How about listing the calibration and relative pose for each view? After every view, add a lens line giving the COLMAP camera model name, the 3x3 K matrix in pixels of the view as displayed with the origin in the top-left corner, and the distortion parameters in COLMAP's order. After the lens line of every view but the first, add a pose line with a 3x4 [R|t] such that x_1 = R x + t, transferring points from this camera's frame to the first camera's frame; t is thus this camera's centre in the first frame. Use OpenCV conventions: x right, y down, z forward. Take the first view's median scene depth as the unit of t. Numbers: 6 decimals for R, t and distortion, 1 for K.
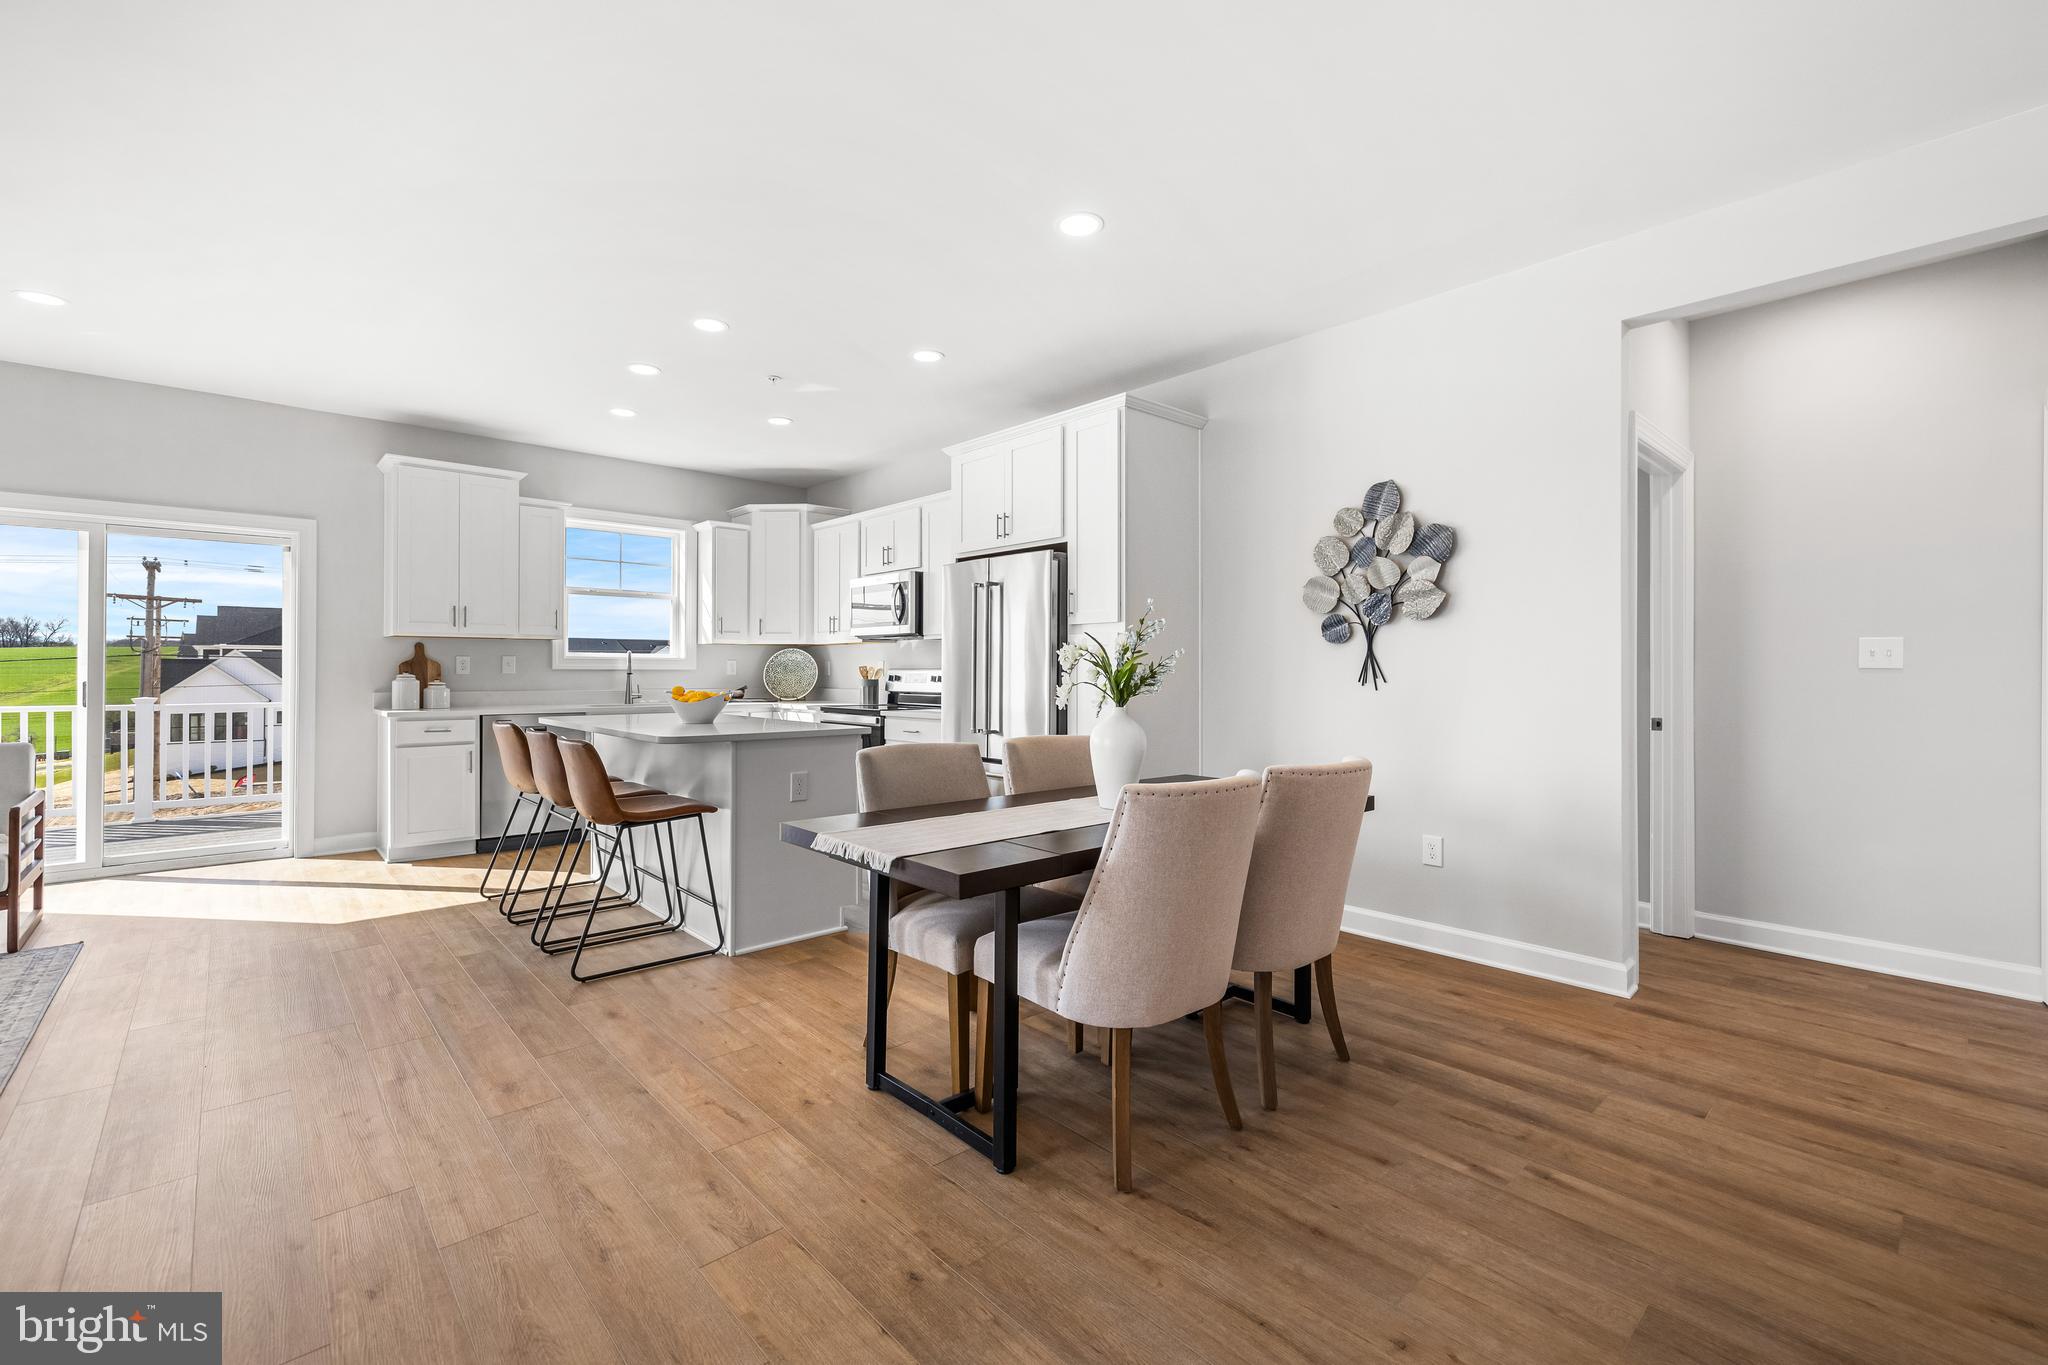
lens RADIAL K [[885.5, 0, 1024.0], [0, 885.5, 682.5], [0, 0, 1]] dist [0.001437, 0.000017]
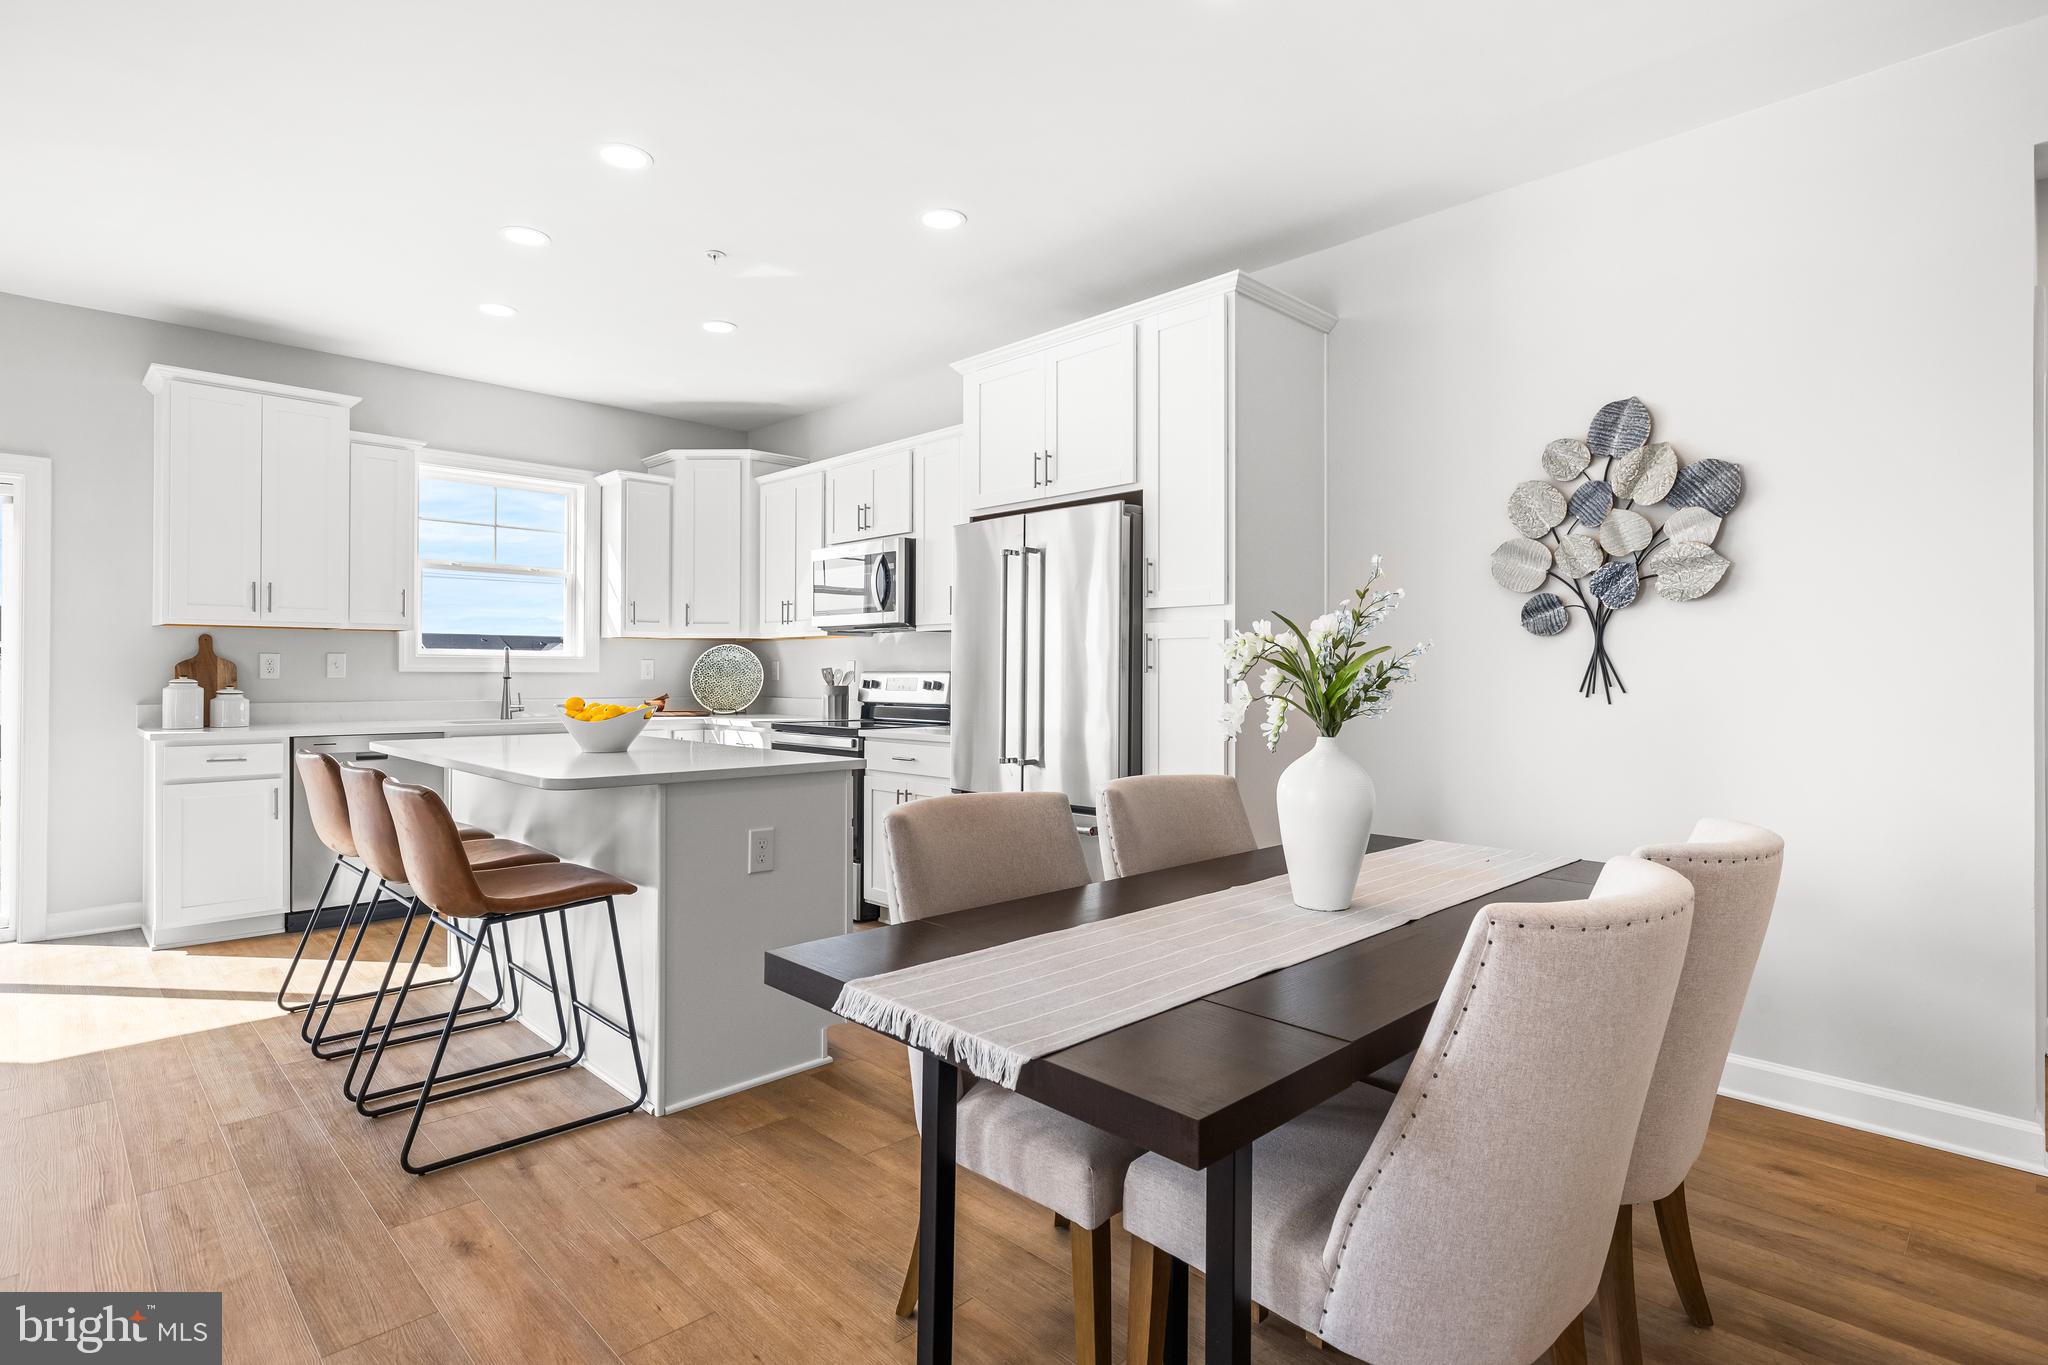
lens RADIAL K [[1027.3, 0, 1020.8], [0, 1027.3, 685.6], [0, 0, 1]] dist [-0.002840, 0.000397]
pose [[0.999253, 0.000373, 0.038634, -0.079022], [-0.000323, 0.999999, -0.001316, -0.003828], [-0.038635, 0.001303, 0.999253, 0.198773]]
